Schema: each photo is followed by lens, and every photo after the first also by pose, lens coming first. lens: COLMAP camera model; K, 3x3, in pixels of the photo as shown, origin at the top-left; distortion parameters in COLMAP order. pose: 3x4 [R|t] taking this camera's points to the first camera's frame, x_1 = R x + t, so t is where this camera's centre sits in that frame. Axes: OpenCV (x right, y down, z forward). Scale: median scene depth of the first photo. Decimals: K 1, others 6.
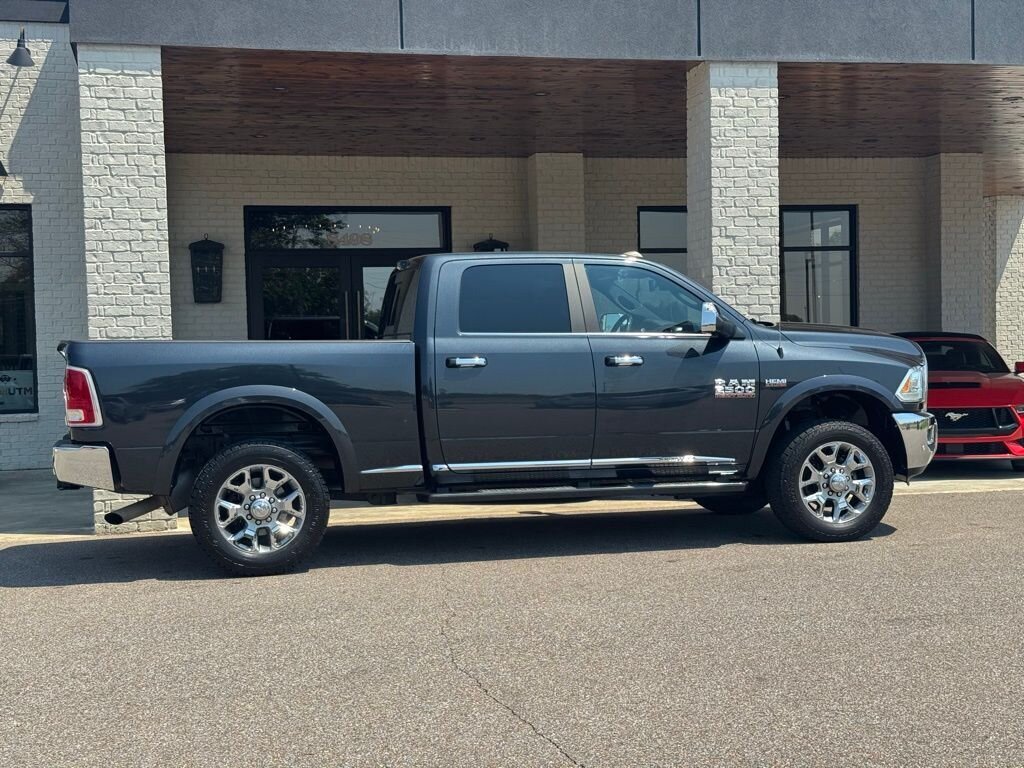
lens RADIAL K [[1417.1, 0, 511.0], [0, 1417.1, 382.1], [0, 0, 1]] dist [0.193715, -0.398103]
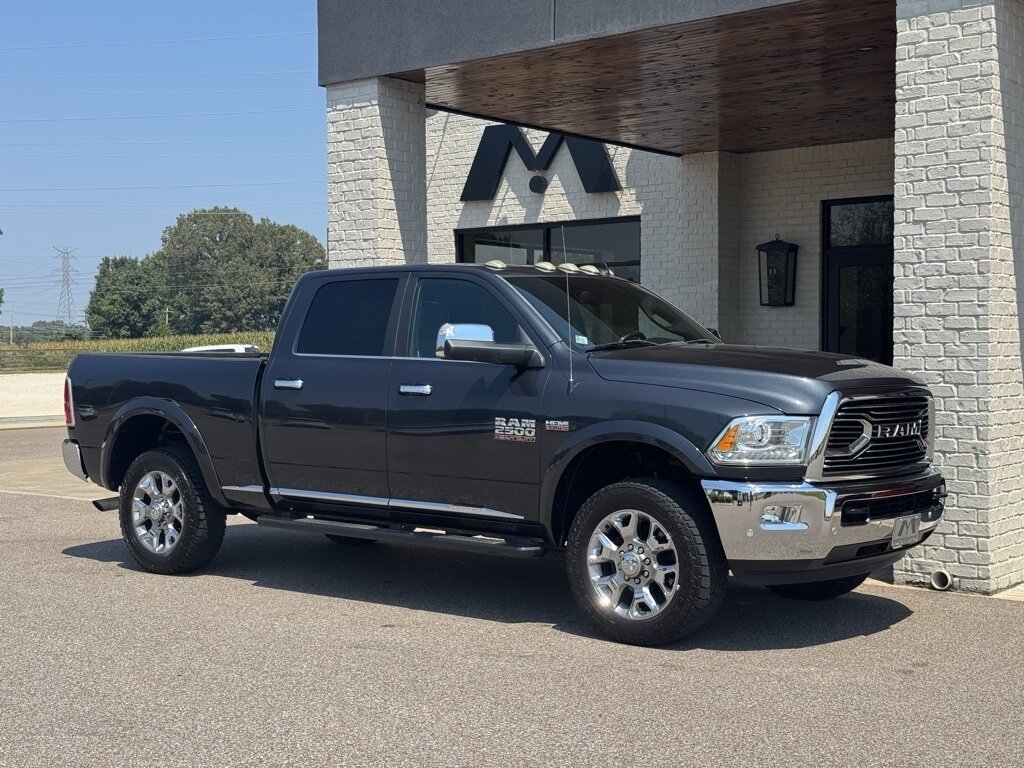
lens RADIAL K [[1422.3, 0, 506.5], [0, 1422.3, 385.5], [0, 0, 1]] dist [0.197504, -0.441490]
pose [[0.610044, 0.040315, -0.791341, 0.651850], [-0.031154, 0.999153, 0.026885, -0.034582], [0.791755, 0.008252, 0.610784, 0.415139]]
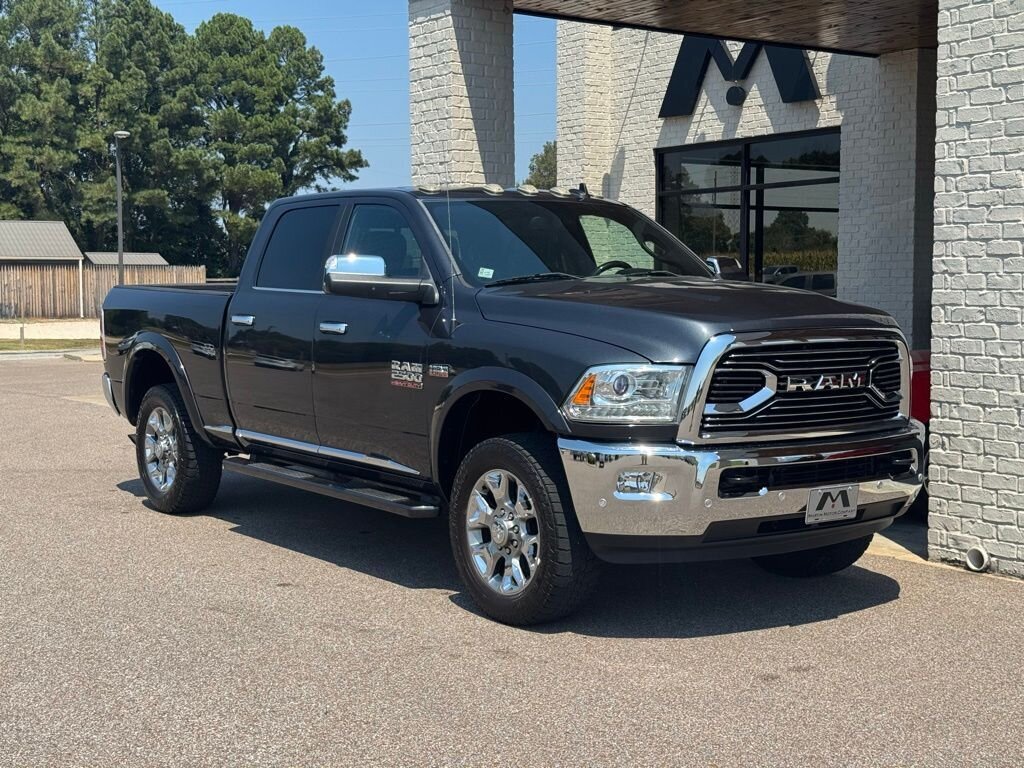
lens RADIAL K [[1422.3, 0, 506.5], [0, 1422.3, 385.5], [0, 0, 1]] dist [0.197504, -0.441490]
pose [[0.384818, 0.090379, -0.918557, 0.688815], [-0.026596, 0.995867, 0.086844, -0.044135], [0.922609, -0.008989, 0.385631, 0.634236]]
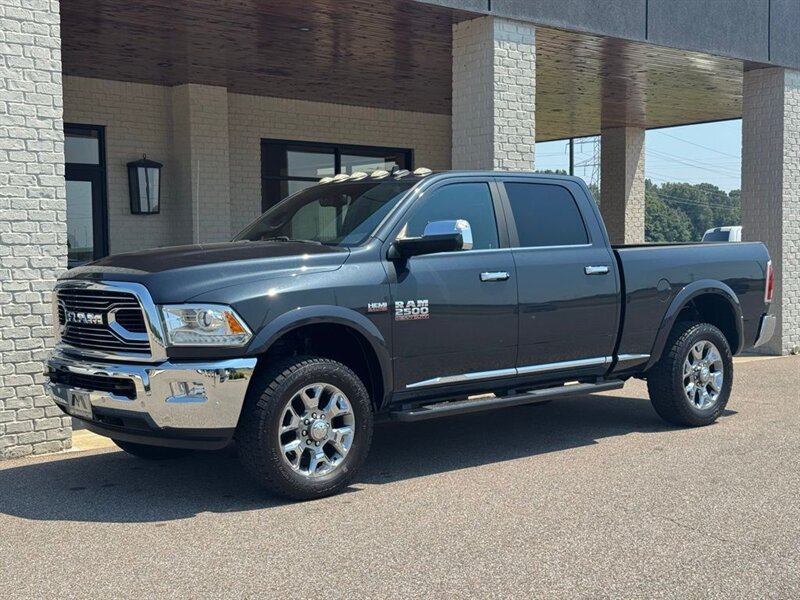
lens RADIAL K [[1107.1, 0, 399.2], [0, 1107.1, 298.5], [0, 0, 1]] dist [0.193715, -0.398103]
pose [[0.882647, -0.006240, 0.469994, -0.383681], [0.002205, 0.999956, 0.009135, -0.002440], [-0.470031, -0.007026, 0.882622, 0.242294]]
